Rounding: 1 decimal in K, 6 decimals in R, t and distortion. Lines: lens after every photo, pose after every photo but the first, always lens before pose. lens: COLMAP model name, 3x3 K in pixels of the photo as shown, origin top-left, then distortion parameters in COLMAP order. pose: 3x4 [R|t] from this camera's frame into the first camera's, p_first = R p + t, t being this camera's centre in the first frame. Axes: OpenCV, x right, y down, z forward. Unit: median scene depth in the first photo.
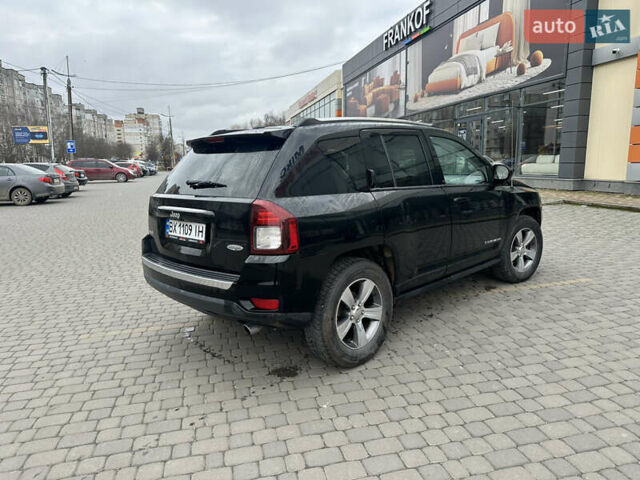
lens RADIAL K [[448.4, 0, 322.9], [0, 448.4, 238.5], [0, 0, 1]] dist [0.031477, -0.041203]
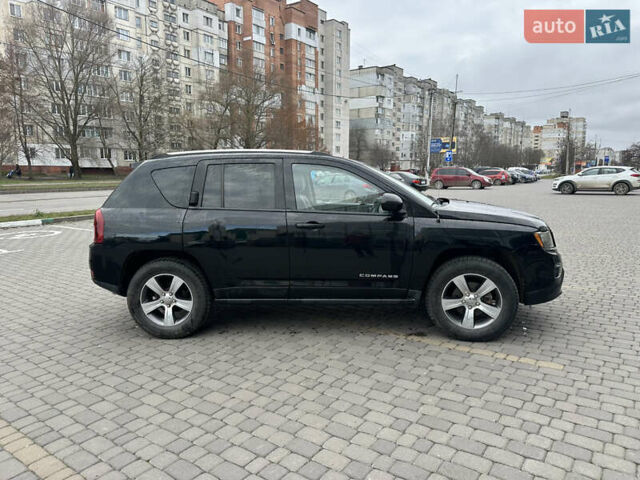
lens RADIAL K [[448.4, 0, 322.9], [0, 448.4, 238.5], [0, 0, 1]] dist [0.031477, -0.041203]
pose [[0.658850, 0.120446, -0.742569, 0.229481], [-0.129856, 0.990491, 0.045443, -0.022943], [0.740981, 0.066487, 0.668226, 0.073804]]
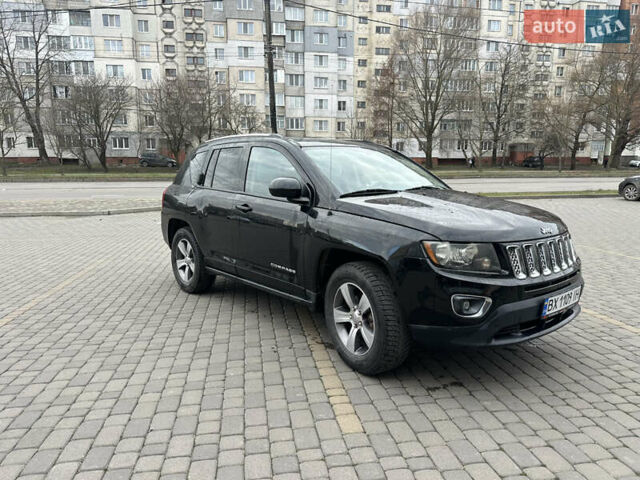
lens RADIAL K [[448.6, 0, 320.0], [0, 448.6, 240.0], [0, 0, 1]] dist [0.038835, -0.045269]
pose [[-0.061459, 0.179774, -0.981786, 0.281906], [-0.165794, 0.968142, 0.187655, -0.051351], [0.984243, 0.174307, -0.029696, 0.264938]]
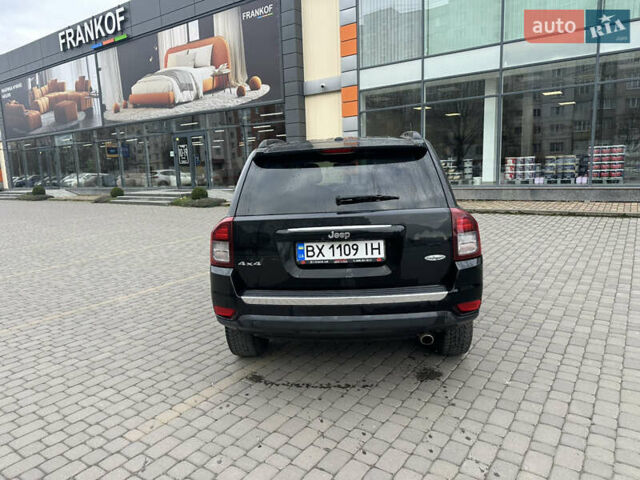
lens RADIAL K [[448.4, 0, 322.9], [0, 448.4, 238.5], [0, 0, 1]] dist [0.031477, -0.041203]
pose [[0.747592, -0.110289, 0.654937, -0.152792], [0.130750, 0.991258, 0.017676, -0.010715], [-0.651161, 0.072419, 0.755476, 0.058755]]
